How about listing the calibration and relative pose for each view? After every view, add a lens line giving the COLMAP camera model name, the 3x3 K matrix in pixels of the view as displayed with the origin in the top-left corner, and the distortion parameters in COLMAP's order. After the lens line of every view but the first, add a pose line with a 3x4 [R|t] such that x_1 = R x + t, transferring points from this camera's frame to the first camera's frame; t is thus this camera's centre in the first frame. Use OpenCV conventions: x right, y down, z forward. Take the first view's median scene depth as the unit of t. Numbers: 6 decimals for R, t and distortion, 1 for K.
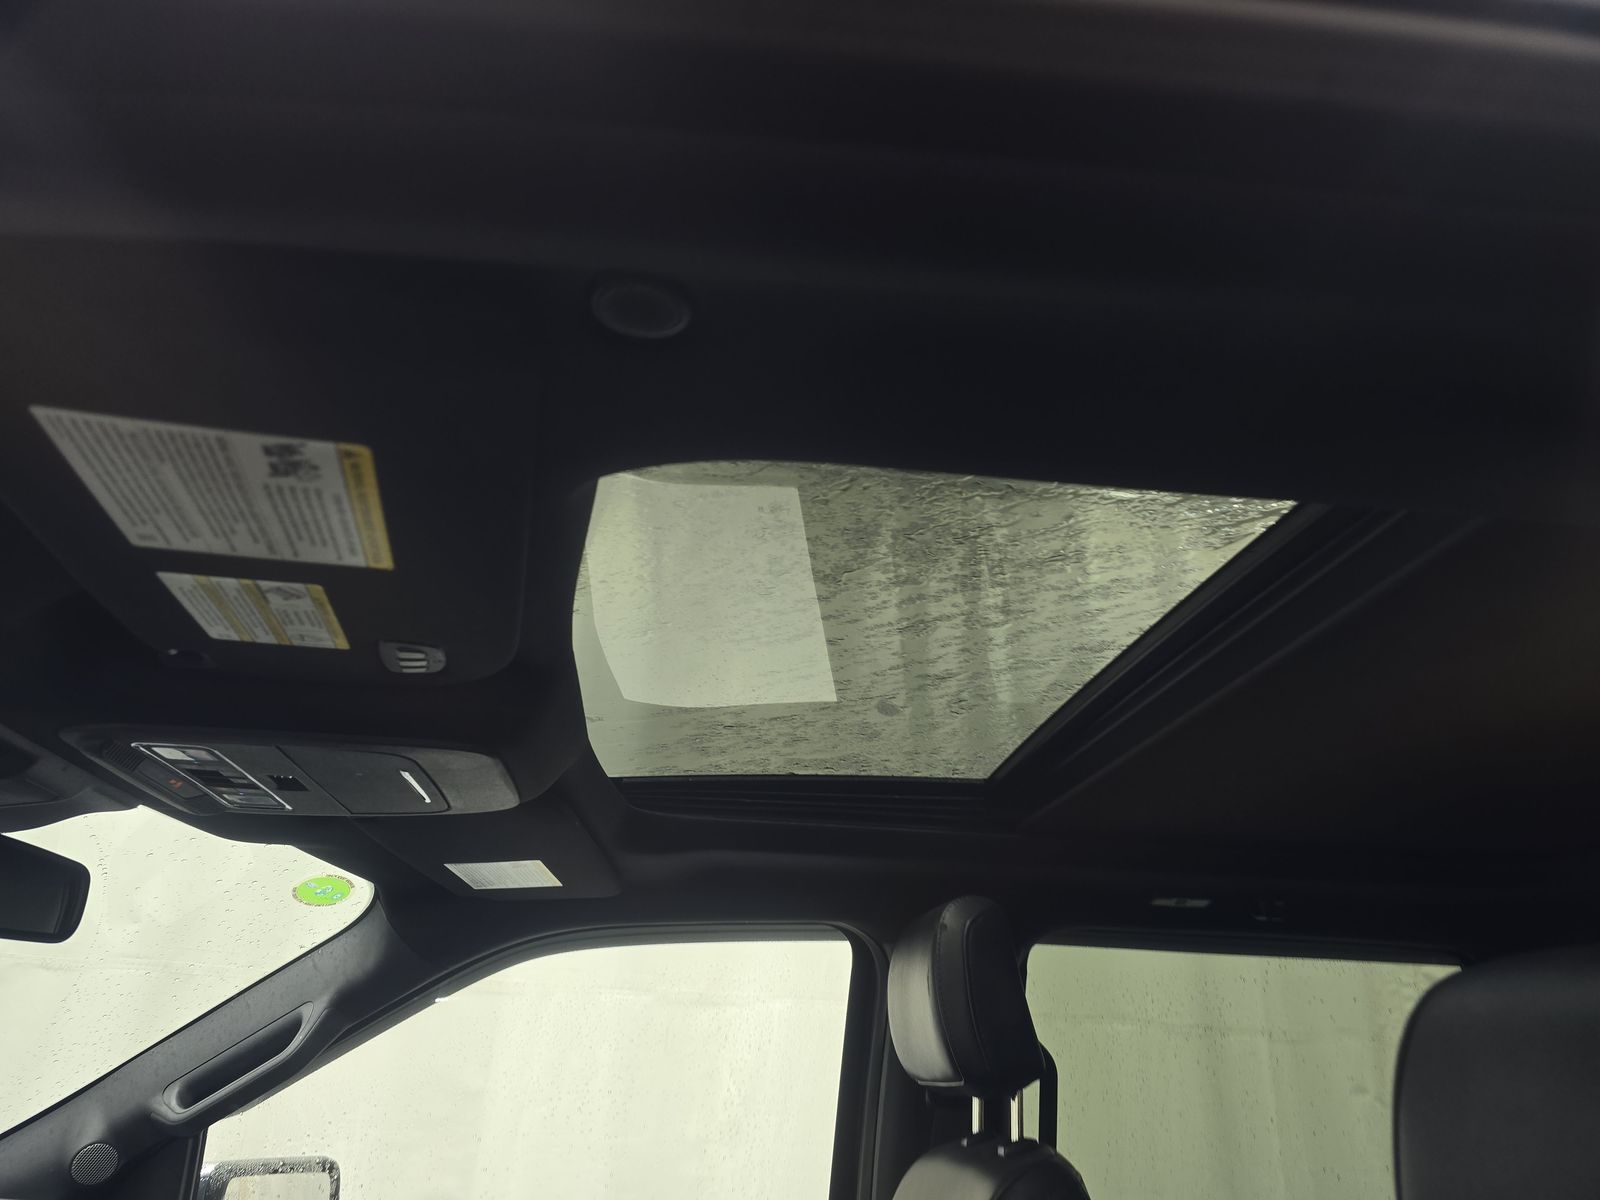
lens RADIAL K [[1084.0, 0, 799.3], [0, 1084.0, 604.7], [0, 0, 1]] dist [0.038386, -0.038817]
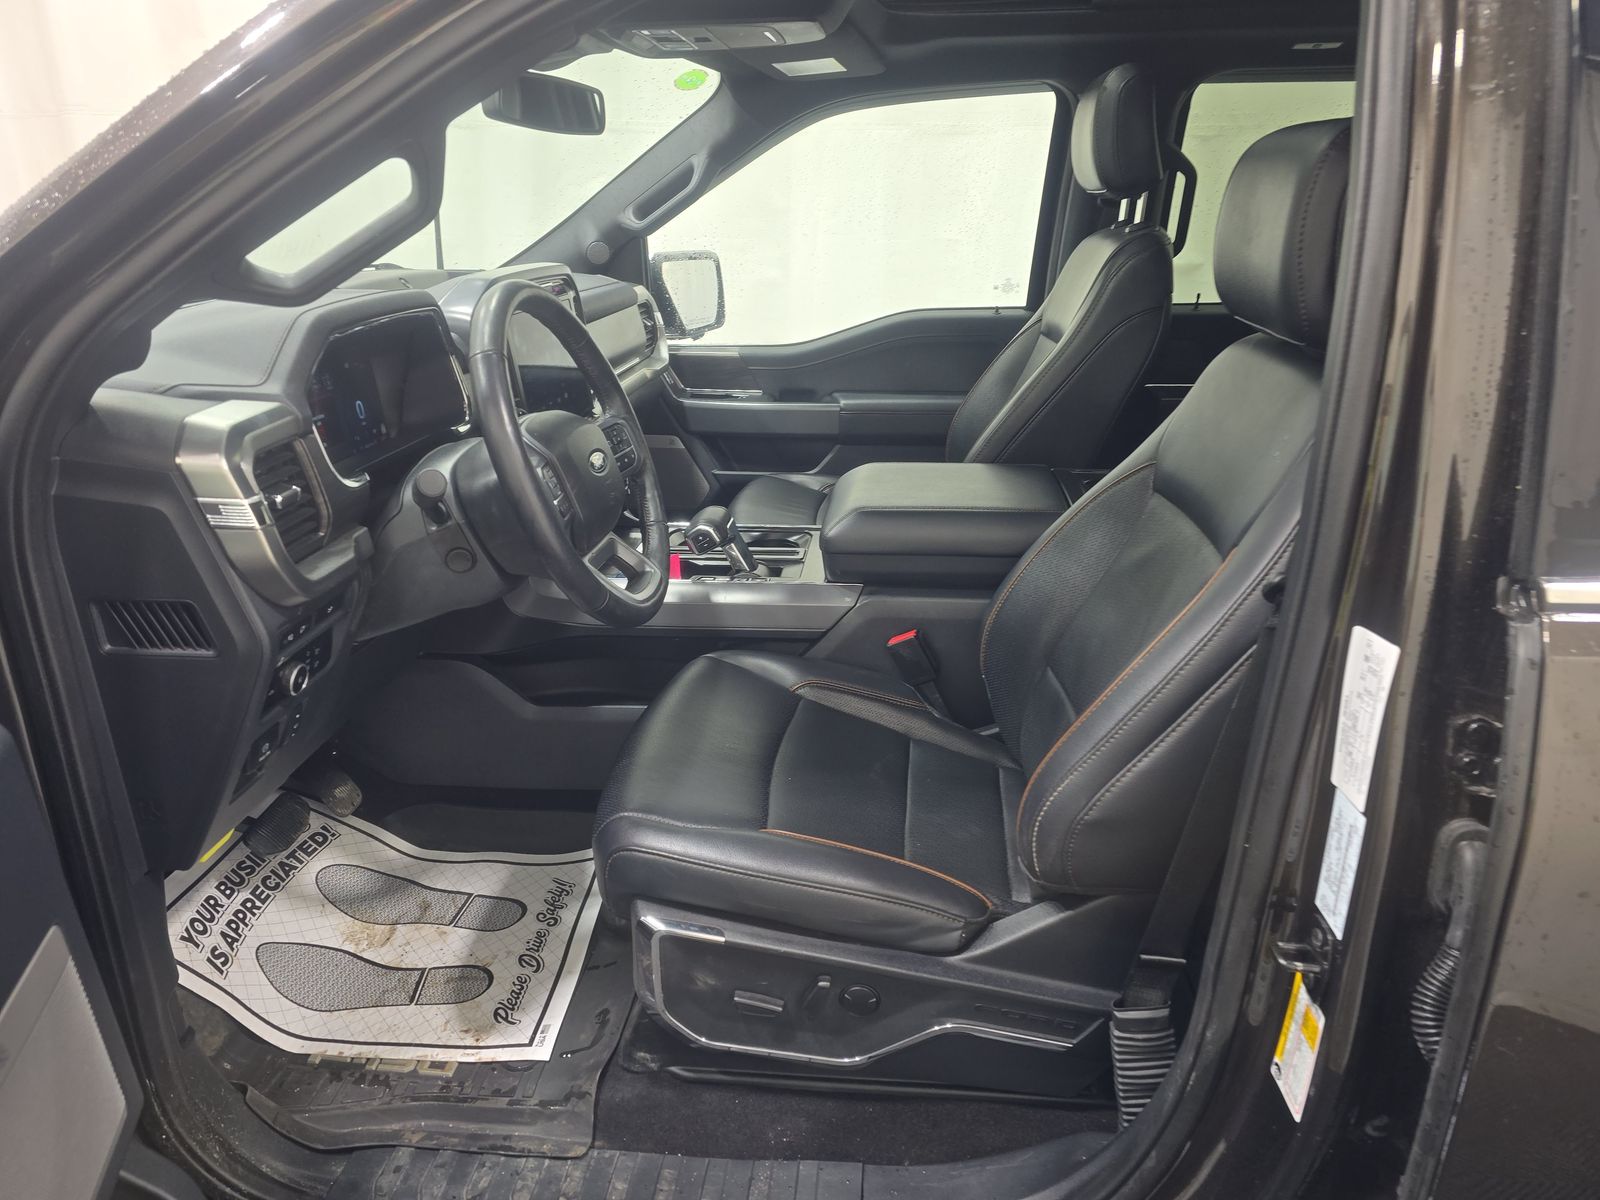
lens RADIAL K [[1084.0, 0, 803.3], [0, 1084.0, 600.9], [0, 0, 1]] dist [0.038386, -0.038817]
pose [[0.973941, 0.048685, -0.221516, 0.086773], [0.117645, 0.726578, 0.676937, -0.222212], [0.193906, -0.685357, 0.701916, -0.533765]]
